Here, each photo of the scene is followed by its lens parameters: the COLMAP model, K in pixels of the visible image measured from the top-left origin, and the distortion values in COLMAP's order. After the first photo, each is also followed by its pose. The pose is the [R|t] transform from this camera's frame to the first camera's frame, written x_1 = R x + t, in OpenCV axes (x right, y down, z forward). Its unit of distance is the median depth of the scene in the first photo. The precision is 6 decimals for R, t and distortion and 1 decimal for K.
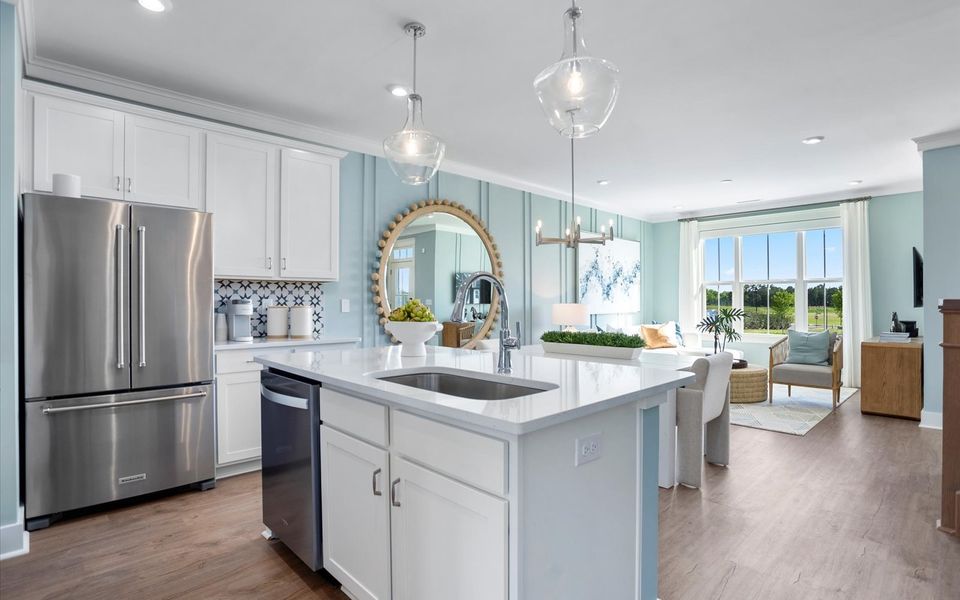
lens RADIAL K [[464.3, 0, 495.1], [0, 464.3, 299.4], [0, 0, 1]] dist [-0.044320, 0.001600]
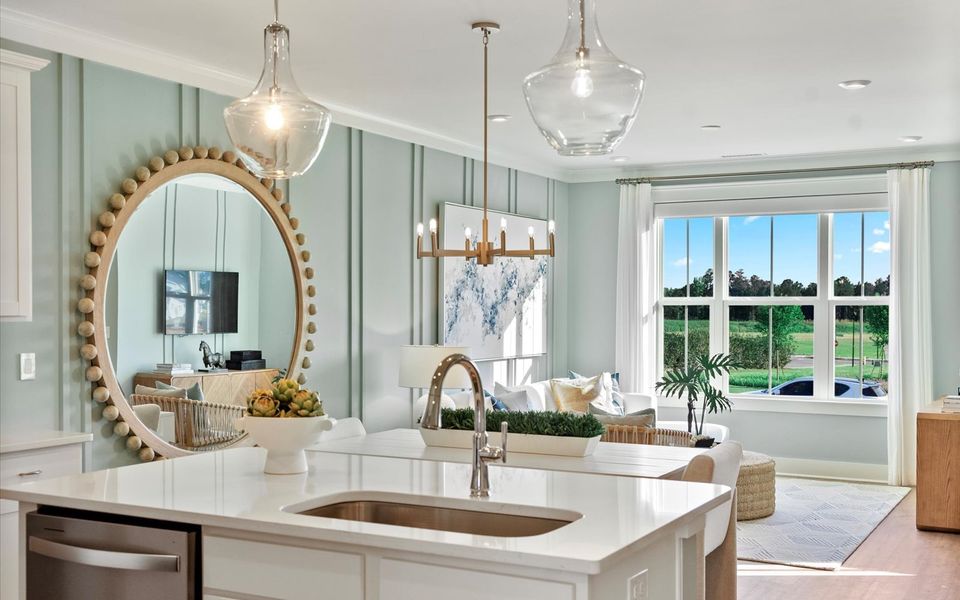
lens RADIAL K [[1060.0, 0, 480.0], [0, 1060.0, 300.0], [0, 0, 1]] dist [0.114290, -0.624970]
pose [[0.956964, 0.007066, 0.290120, -0.150824], [-0.006616, 0.999975, -0.002532, -0.044592], [-0.290131, 0.000504, 0.956987, -0.174861]]
